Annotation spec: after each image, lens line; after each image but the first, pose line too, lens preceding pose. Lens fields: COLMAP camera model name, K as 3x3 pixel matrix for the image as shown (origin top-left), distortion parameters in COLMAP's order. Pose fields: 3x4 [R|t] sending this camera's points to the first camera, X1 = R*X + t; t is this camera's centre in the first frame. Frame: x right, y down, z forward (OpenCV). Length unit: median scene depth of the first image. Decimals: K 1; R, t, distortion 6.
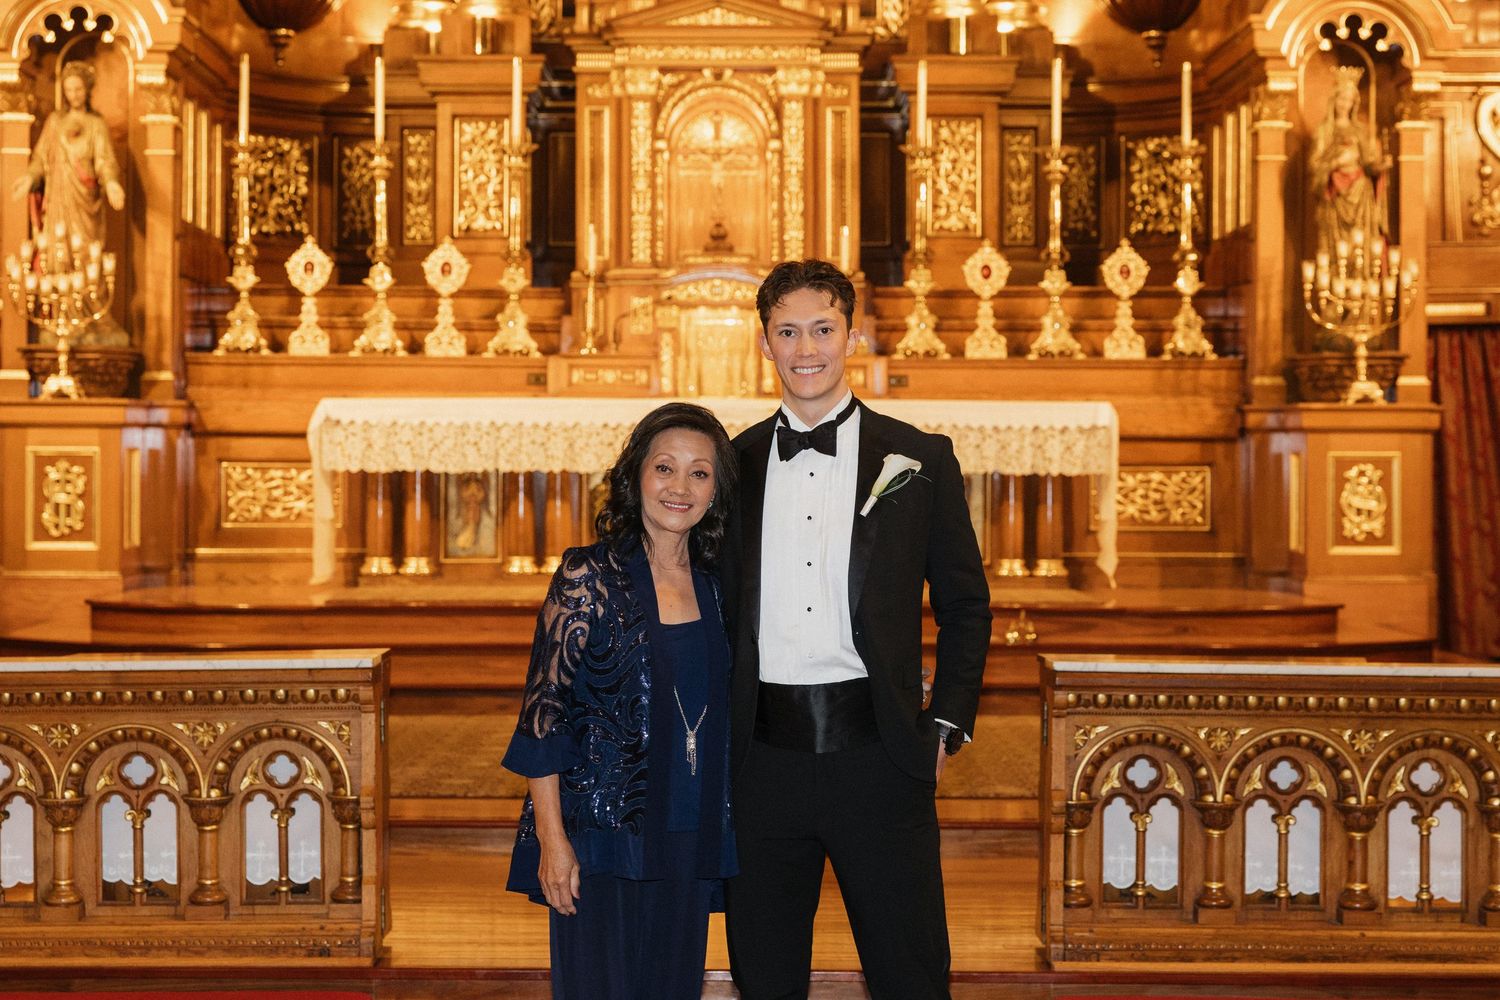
lens RADIAL K [[2672.5, 0, 751.2], [0, 2672.5, 477.8], [0, 0, 1]] dist [-0.033452, 0.000000]
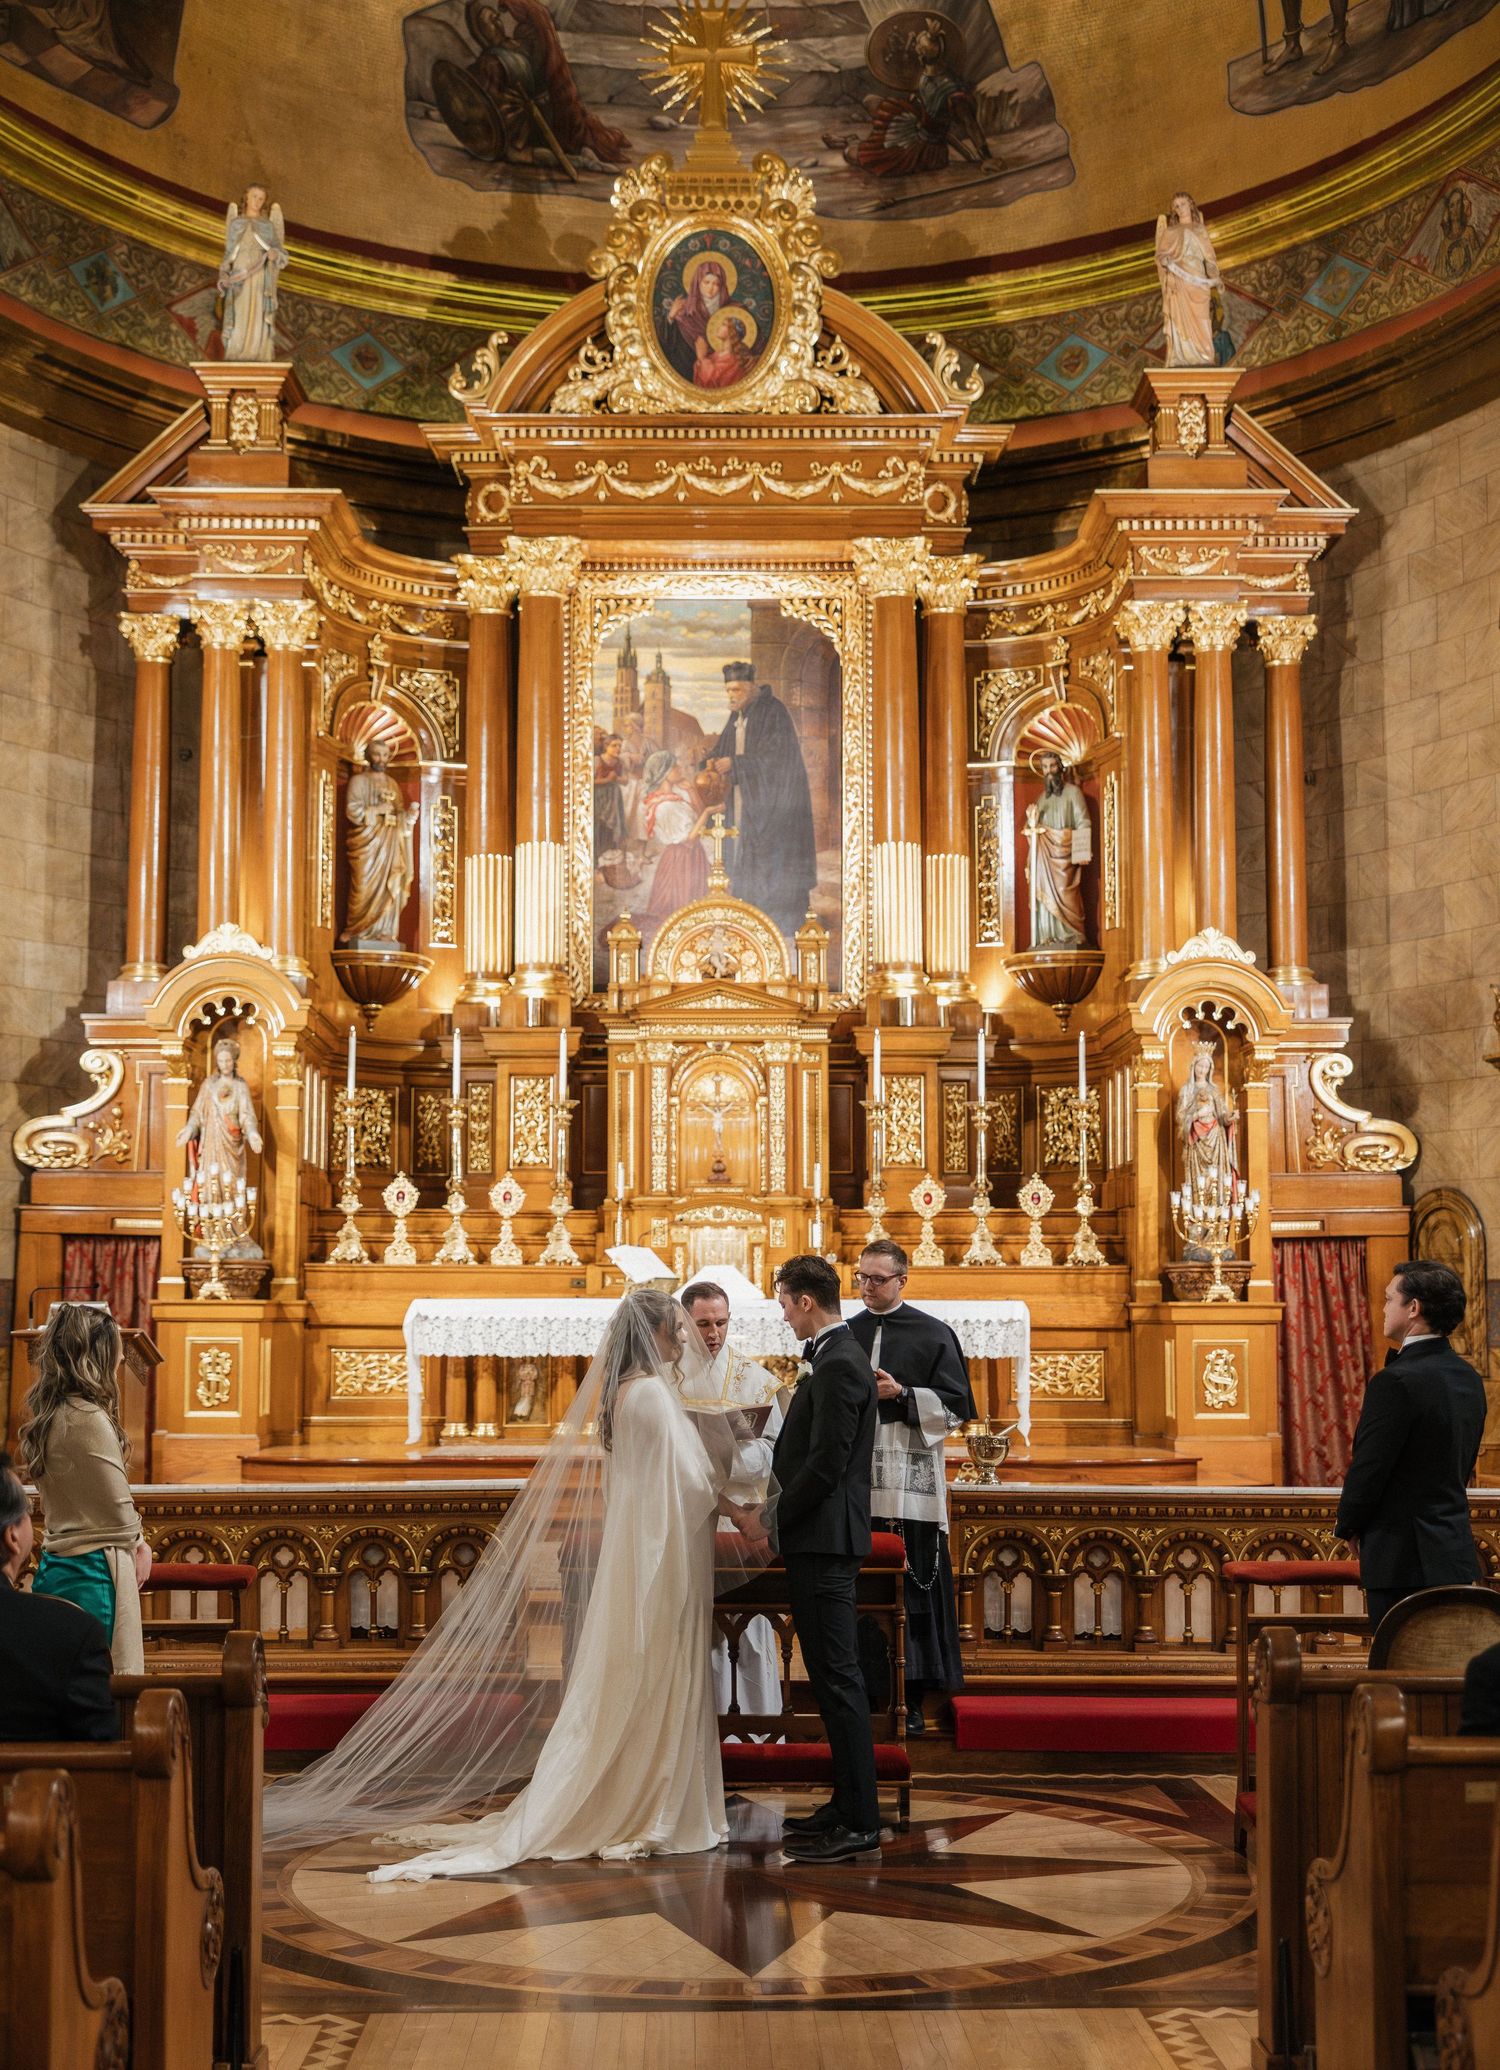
lens RADIAL K [[2733.0, 0, 730.8], [0, 2733.0, 1087.8], [0, 0, 1]] dist [-0.022683, 0.000000]
pose [[0.999992, -0.001160, 0.003839, -0.011830], [0.001514, 0.995598, -0.093717, -0.007169], [-0.003713, 0.093722, 0.995591, -0.314919]]
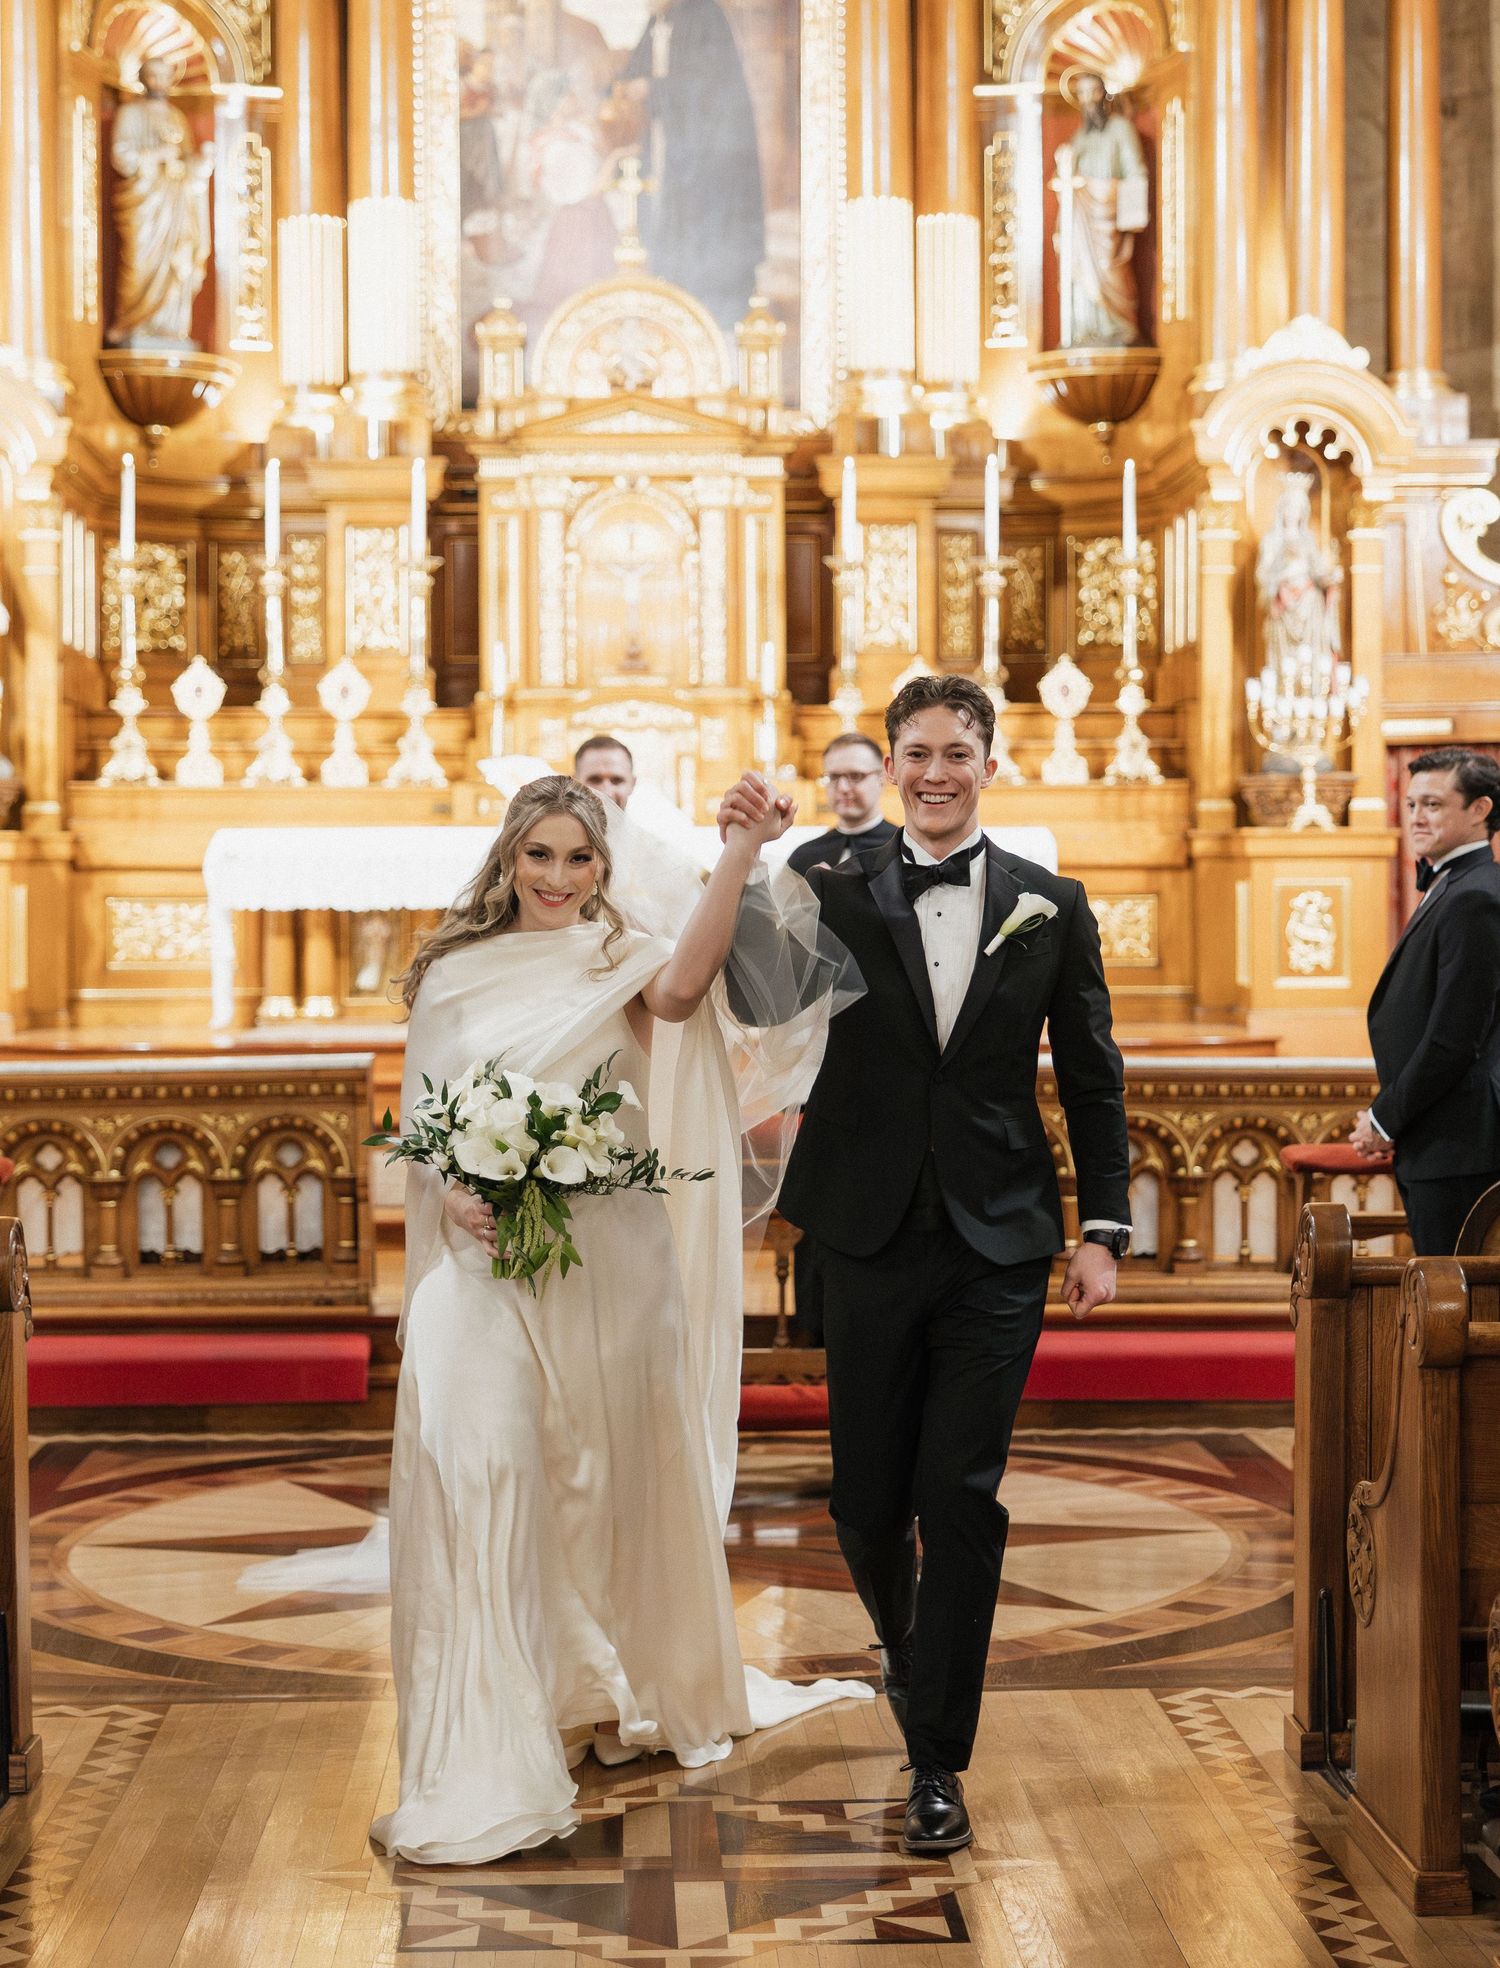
lens RADIAL K [[3817.2, 0, 738.7], [0, 3817.2, 981.6], [0, 0, 1]] dist [-0.004924, 0.000000]
pose [[0.999730, -0.007450, 0.022004, -0.005838], [0.007087, 0.999838, 0.016540, 0.002616], [-0.022124, -0.016380, 0.999621, -0.350546]]
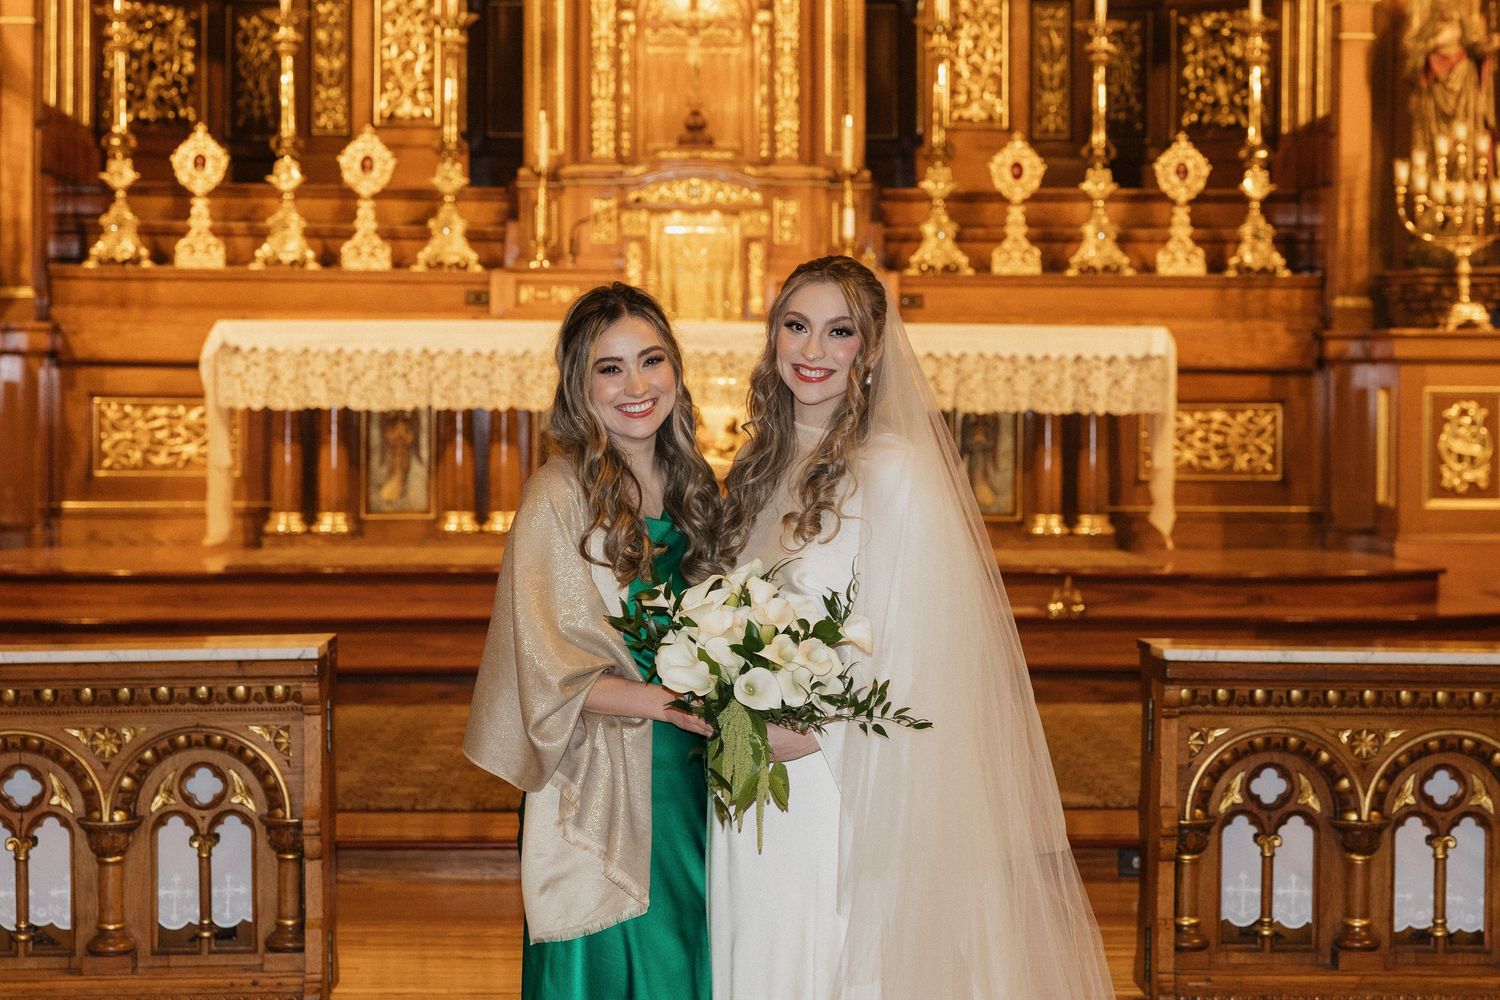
lens RADIAL K [[3108.2, 0, 838.8], [0, 3108.2, 460.2], [0, 0, 1]] dist [-0.024024, 0.000000]
pose [[0.998805, 0.000216, 0.048864, -0.015253], [-0.000969, 0.999881, 0.015391, -0.001451], [-0.048855, -0.015420, 0.998687, 0.030556]]
